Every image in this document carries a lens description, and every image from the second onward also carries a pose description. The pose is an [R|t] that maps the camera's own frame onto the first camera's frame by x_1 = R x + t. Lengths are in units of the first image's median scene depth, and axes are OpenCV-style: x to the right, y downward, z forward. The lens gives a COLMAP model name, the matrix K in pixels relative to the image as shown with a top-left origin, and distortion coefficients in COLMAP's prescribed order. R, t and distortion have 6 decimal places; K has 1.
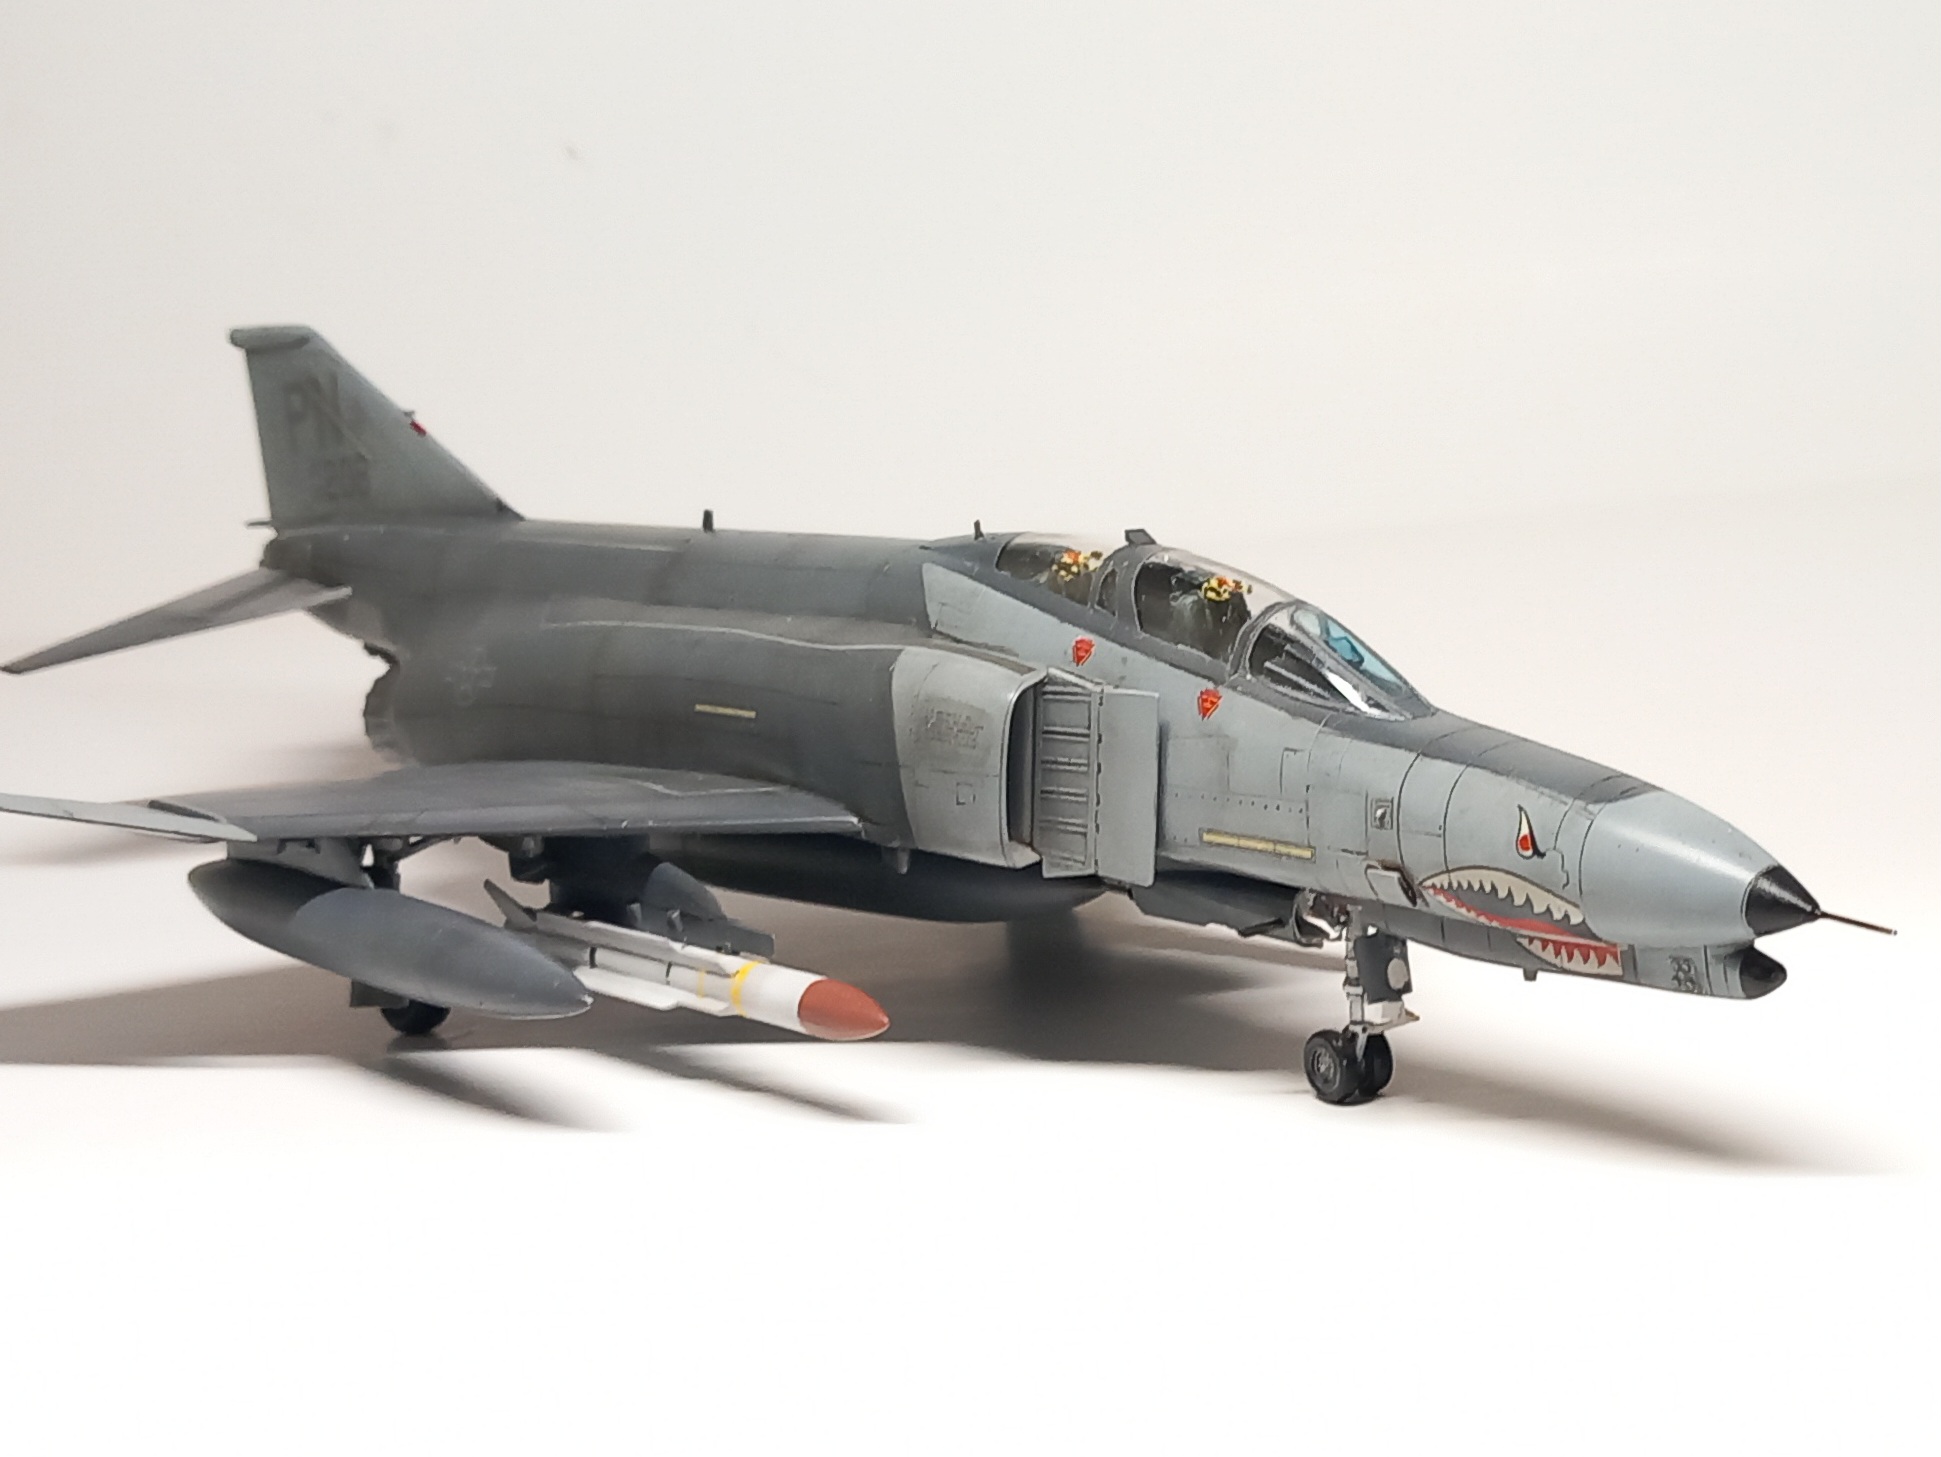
lens RADIAL K [[3336.2, 0, 960.7], [0, 3336.2, 733.6], [0, 0, 1]] dist [0.091469, 0.000000]
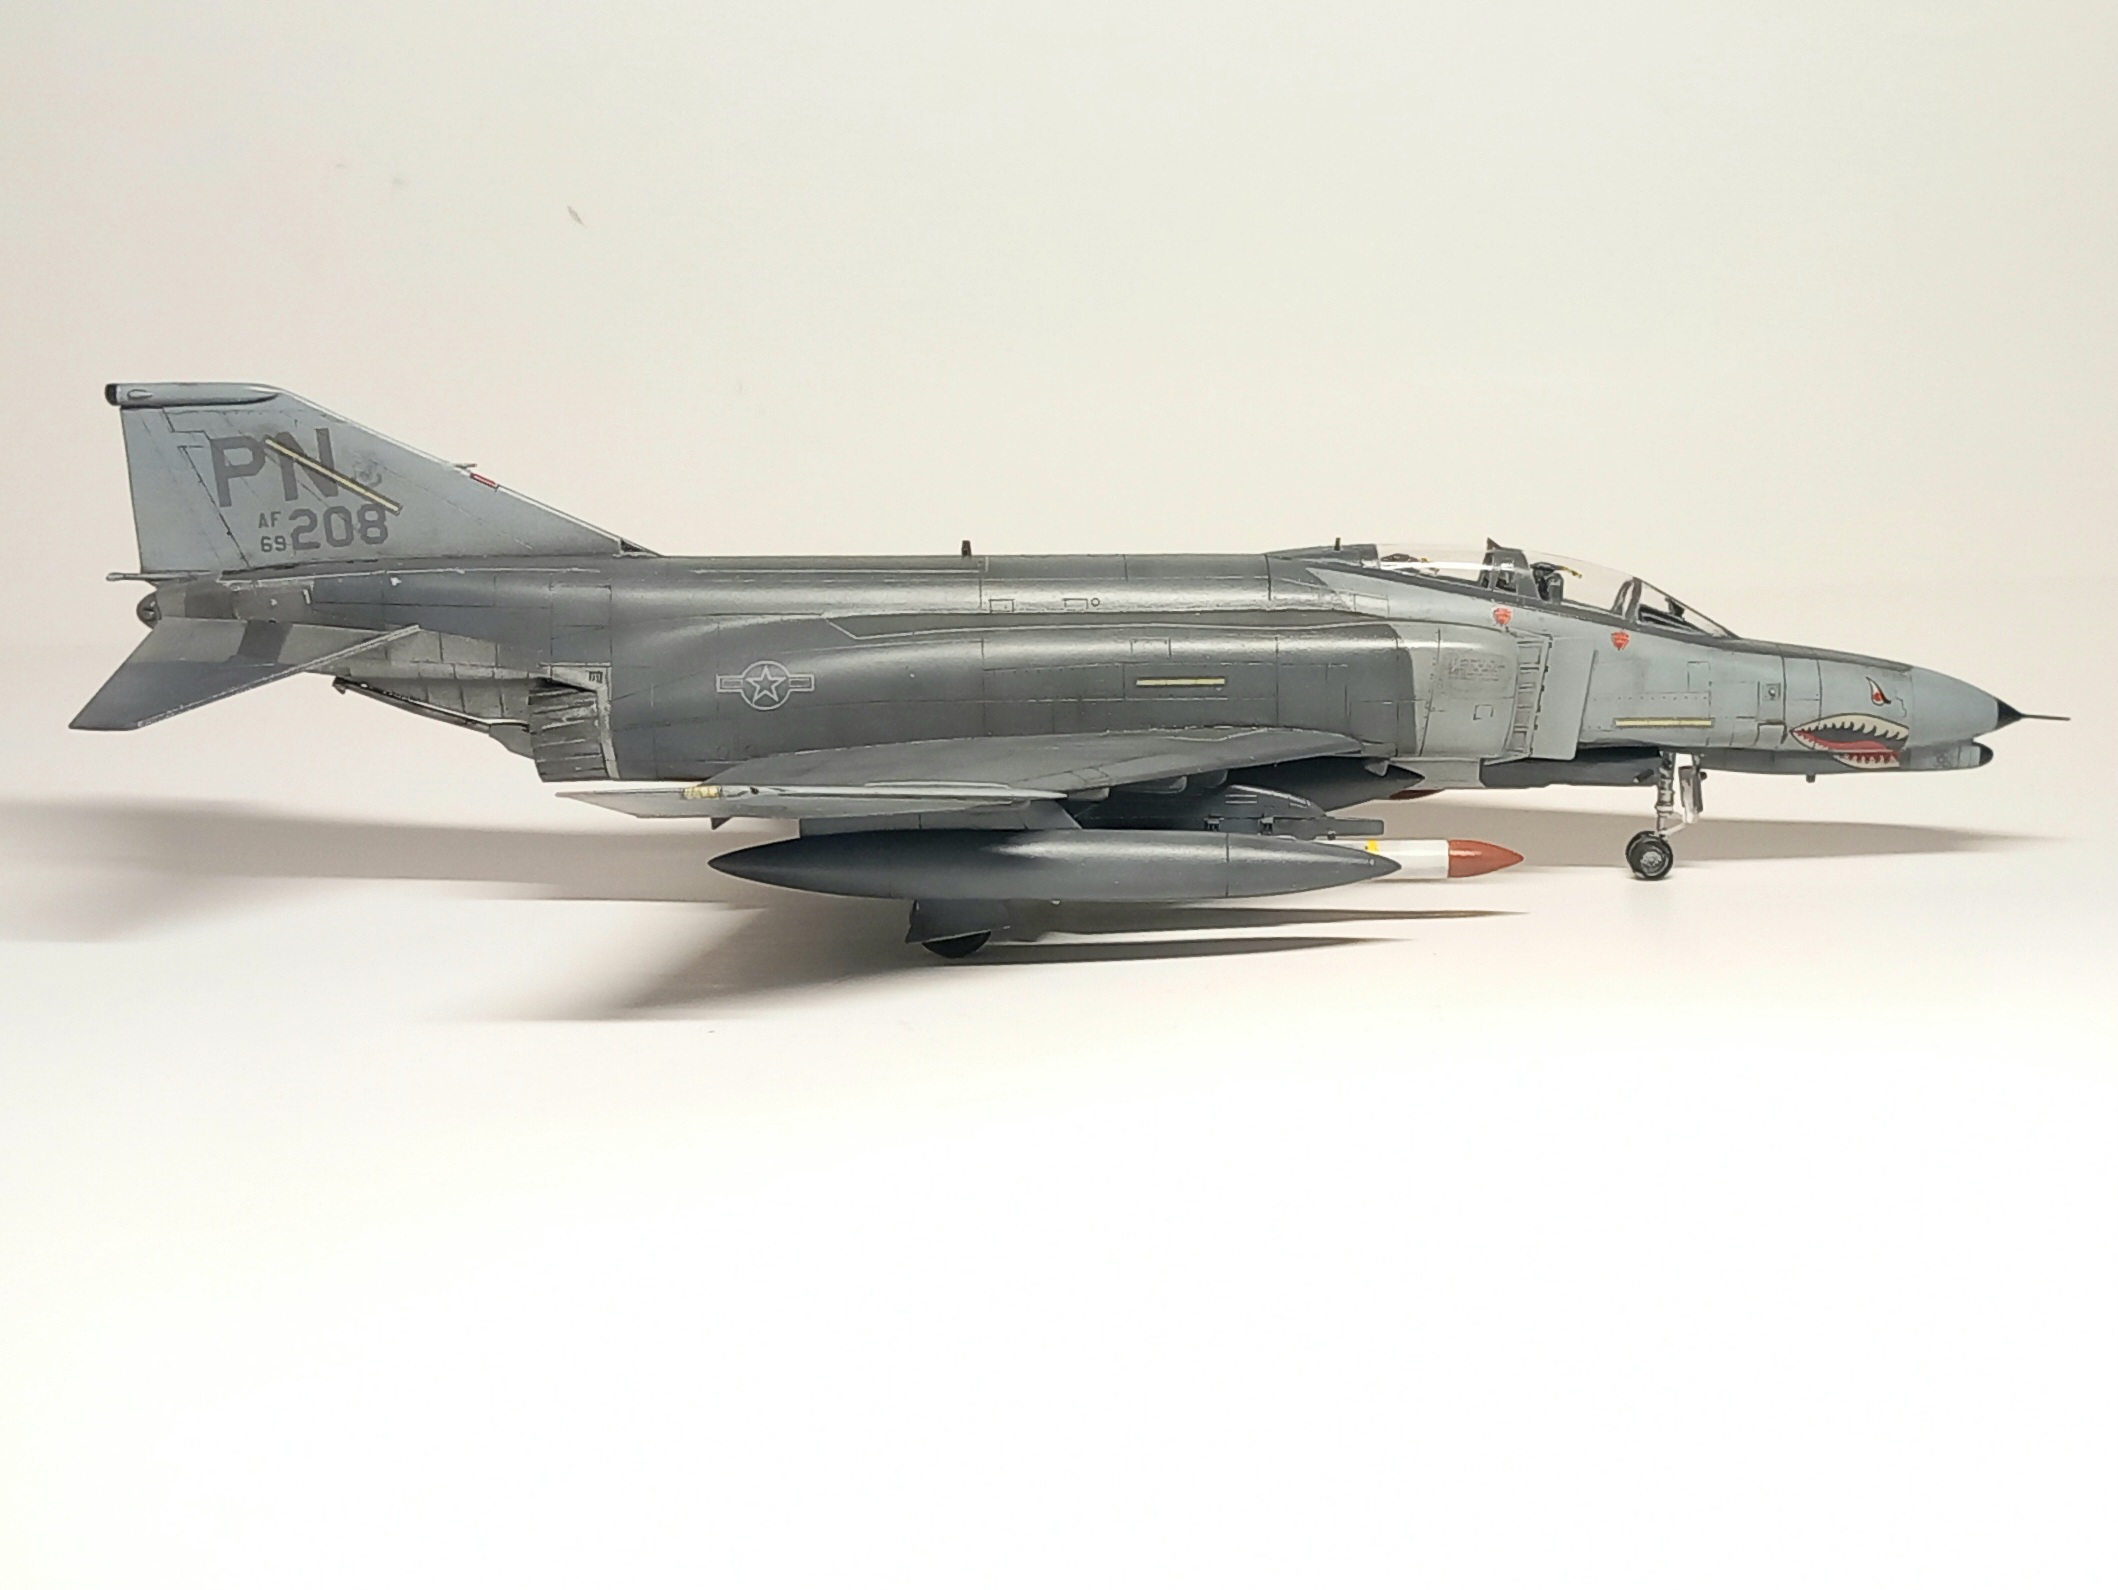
lens RADIAL K [[3640.4, 0, 1132.6], [0, 3640.4, 849.4], [0, 0, 1]] dist [0.091469, 0.000000]
pose [[0.541263, -0.099063, 0.834998, -1.542833], [0.083747, 0.994449, 0.063694, -0.040781], [-0.836673, 0.035454, 0.546555, 0.230775]]
